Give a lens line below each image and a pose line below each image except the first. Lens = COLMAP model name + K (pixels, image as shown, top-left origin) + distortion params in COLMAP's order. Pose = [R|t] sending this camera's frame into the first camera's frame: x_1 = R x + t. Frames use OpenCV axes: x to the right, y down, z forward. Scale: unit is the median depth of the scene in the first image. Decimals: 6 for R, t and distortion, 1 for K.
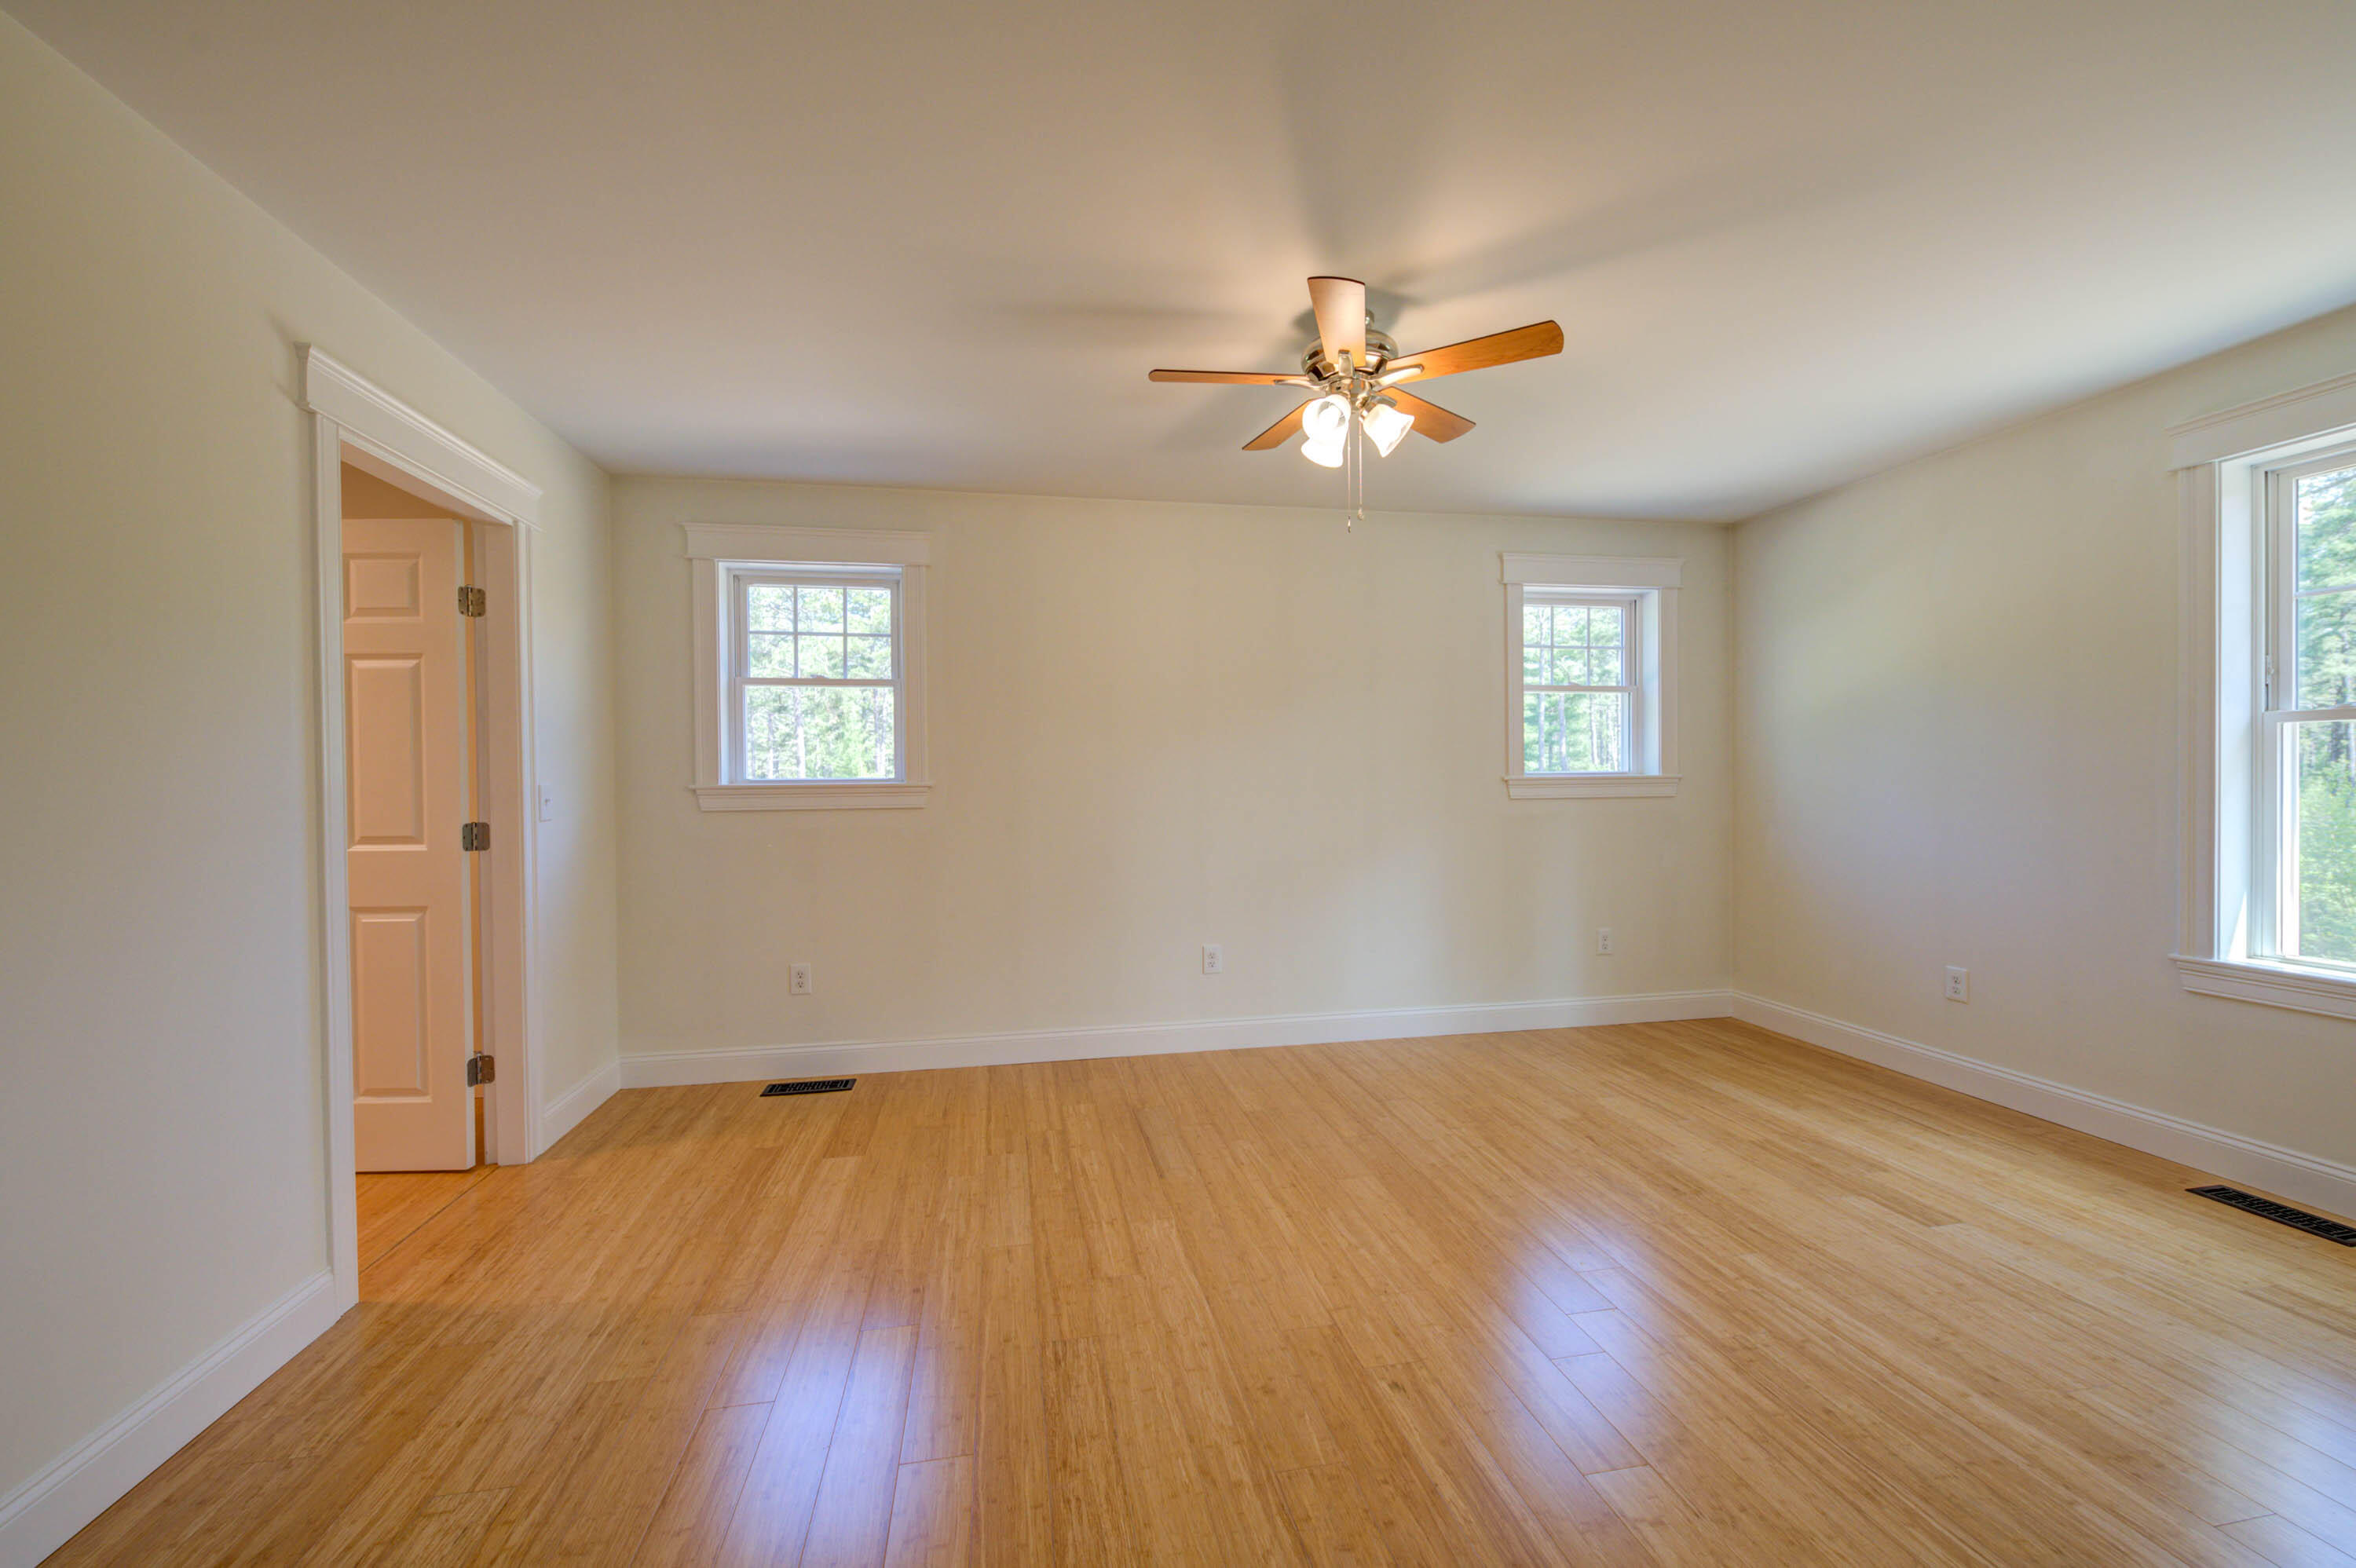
lens RADIAL K [[938.7, 0, 1169.4], [0, 938.7, 788.8], [0, 0, 1]] dist [0.000122, -0.001359]
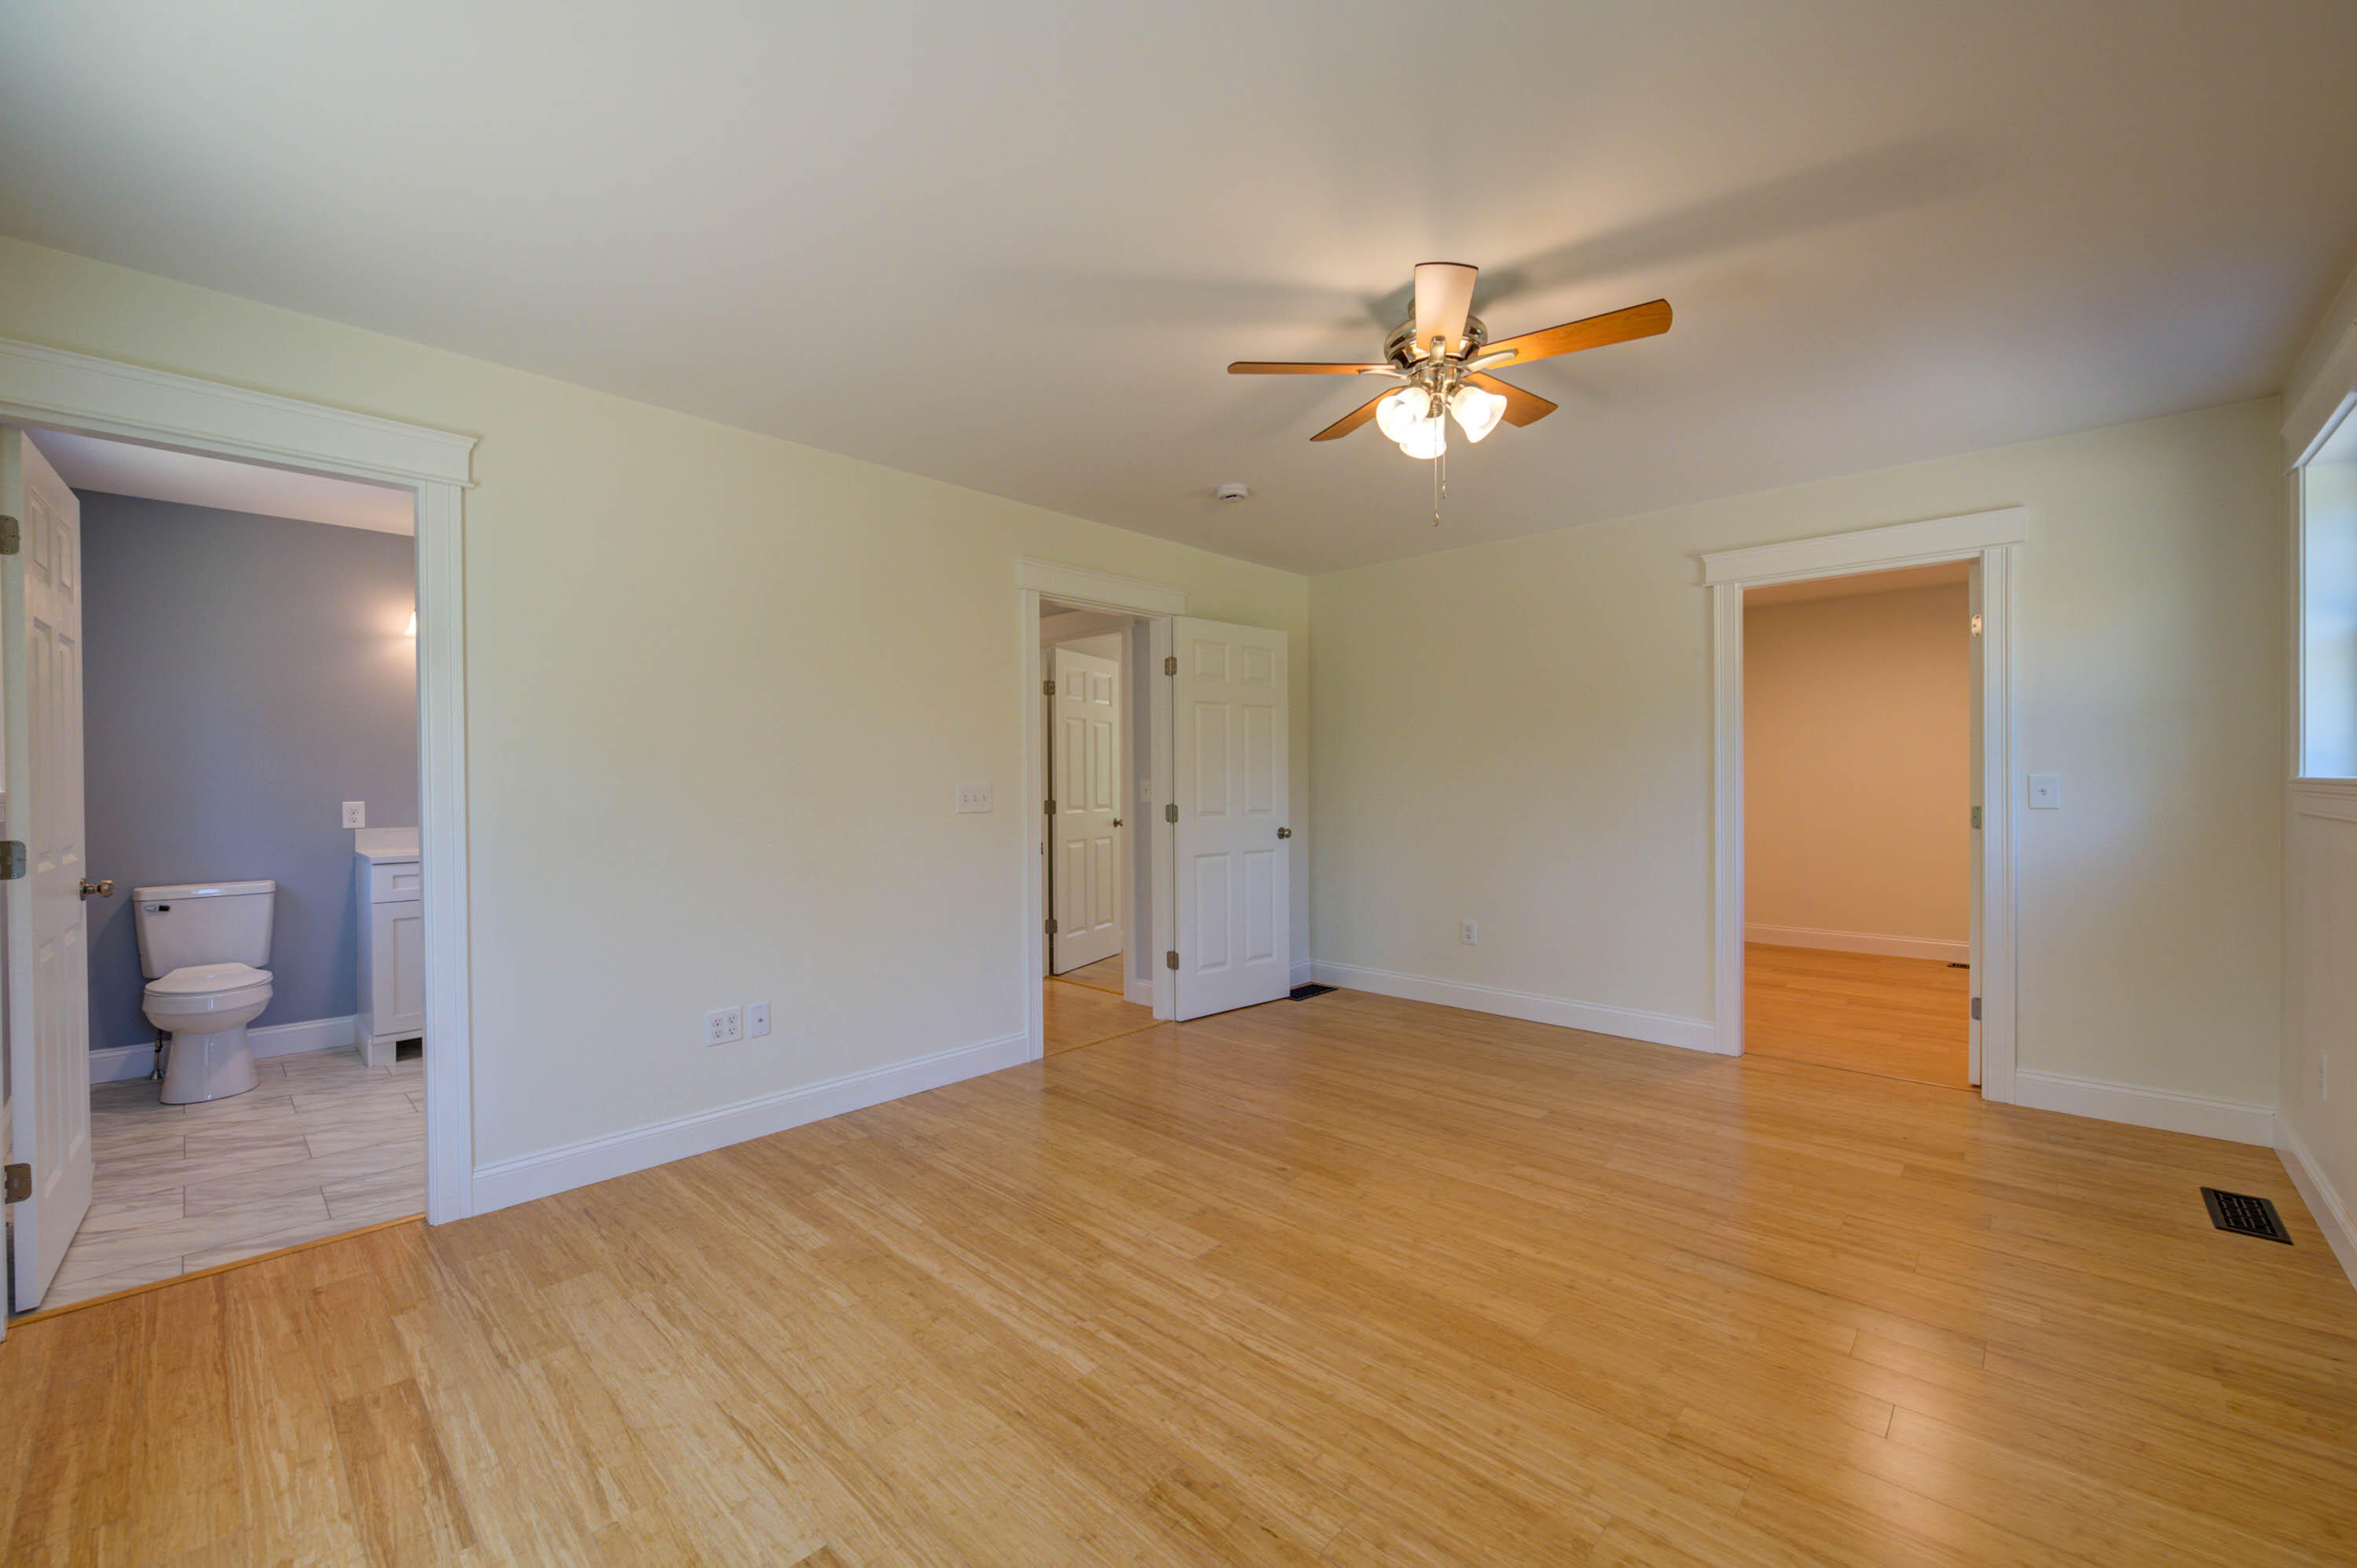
lens RADIAL K [[939.2, 0, 1179.6], [0, 939.2, 781.5], [0, 0, 1]] dist [0.000122, -0.001359]
pose [[-0.803919, 0.016467, -0.594511, 0.983469], [0.008799, 0.999837, 0.015795, -0.029201], [0.594674, 0.007466, -0.803932, 1.626121]]
